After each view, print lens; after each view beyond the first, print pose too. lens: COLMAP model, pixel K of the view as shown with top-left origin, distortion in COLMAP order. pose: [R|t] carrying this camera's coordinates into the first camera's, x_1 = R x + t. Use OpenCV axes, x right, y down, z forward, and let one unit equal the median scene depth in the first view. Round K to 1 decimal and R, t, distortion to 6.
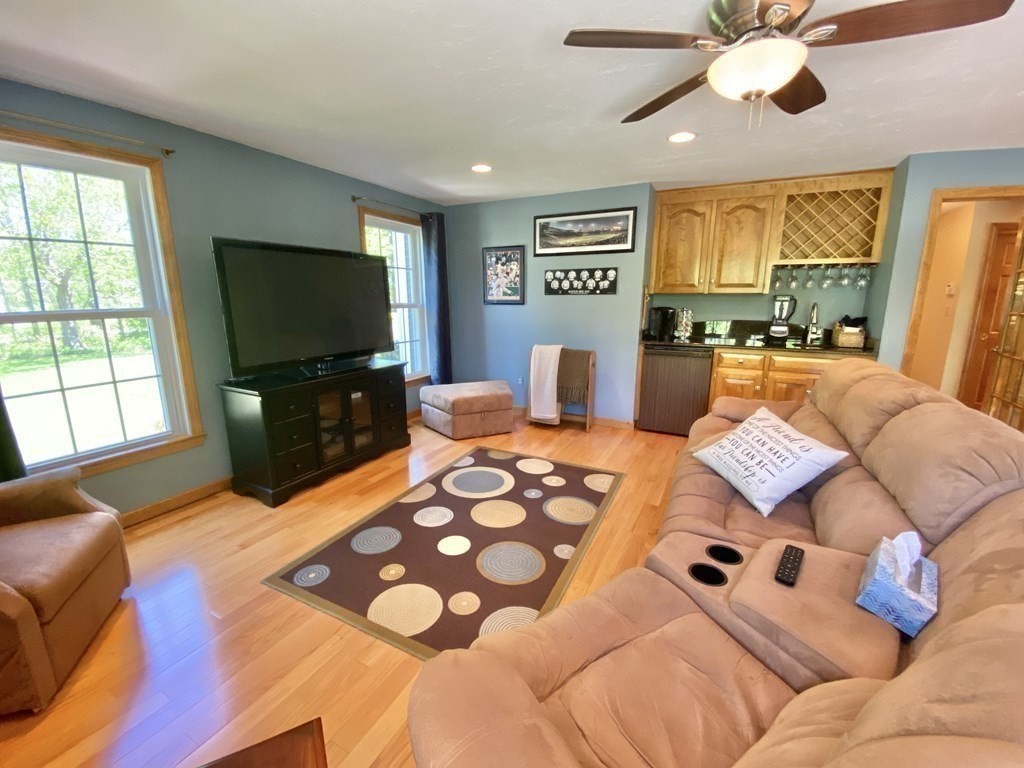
lens RADIAL K [[425.1, 0, 512.0], [0, 425.1, 384.0], [0, 0, 1]] dist [0.025248, -0.020967]
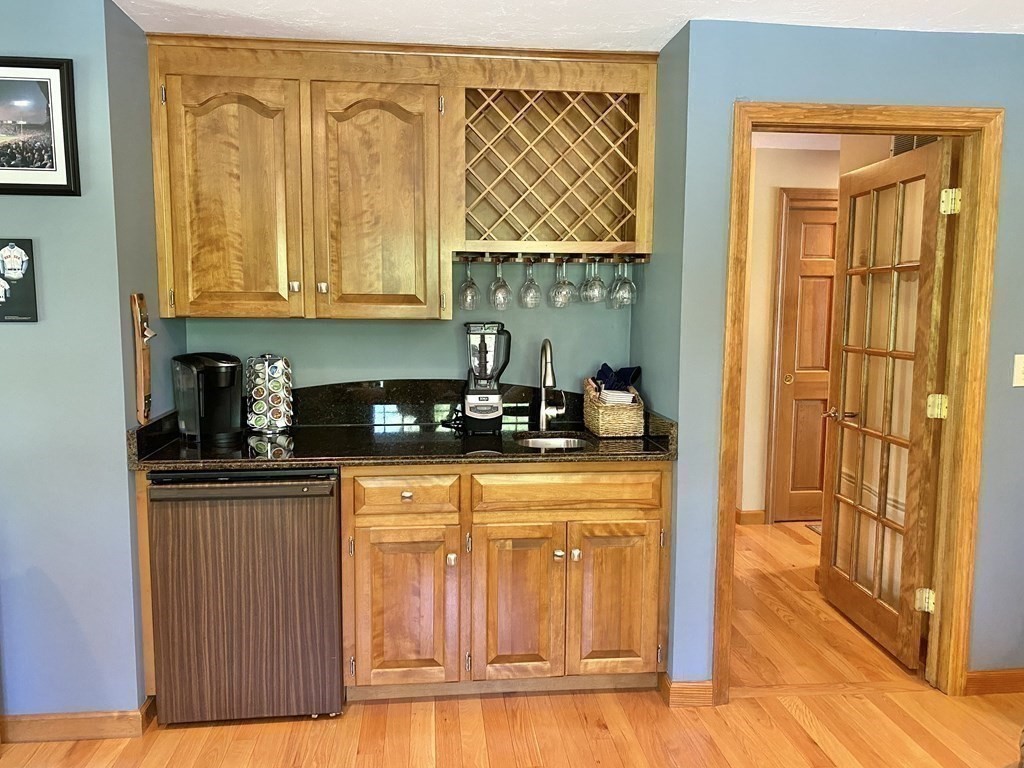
lens RADIAL K [[779.0, 0, 512.0], [0, 779.0, 384.0], [0, 0, 1]] dist [0.041619, 0.000001]
pose [[0.833194, -0.063979, 0.549267, 0.231653], [0.109936, 0.992622, -0.051144, -0.104893], [-0.541942, 0.102997, 0.834081, 0.349346]]
